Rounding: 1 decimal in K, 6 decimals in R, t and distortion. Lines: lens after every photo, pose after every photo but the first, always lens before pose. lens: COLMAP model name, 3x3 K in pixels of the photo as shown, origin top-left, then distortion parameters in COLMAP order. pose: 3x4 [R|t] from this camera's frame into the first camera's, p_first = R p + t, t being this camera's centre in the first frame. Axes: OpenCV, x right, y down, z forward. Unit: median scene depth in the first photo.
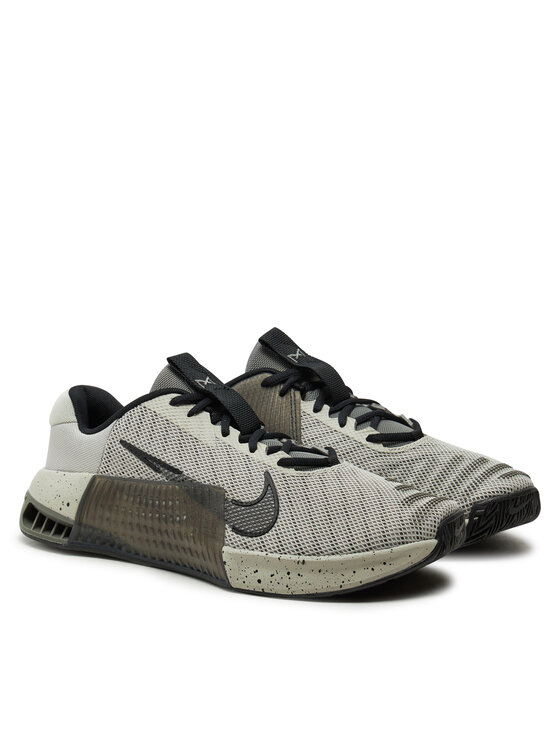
lens RADIAL K [[1923.5, 0, 279.8], [0, 1923.5, 372.2], [0, 0, 1]] dist [0.111576, 0.000000]
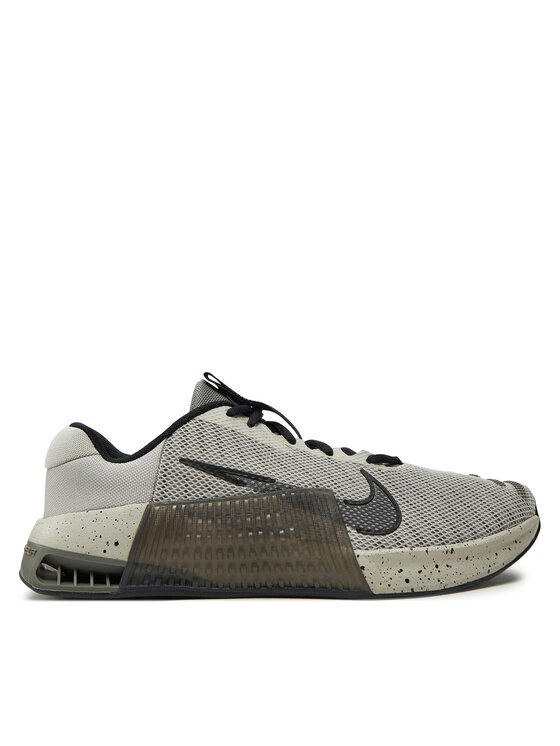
lens RADIAL K [[916.2, 0, 281.1], [0, 916.2, 376.1], [0, 0, 1]] dist [0.018050, 0.000000]
pose [[0.822843, -0.005599, 0.568241, -0.293848], [0.127673, 0.976209, -0.175259, 0.080632], [-0.553741, 0.216760, 0.803981, 0.650578]]
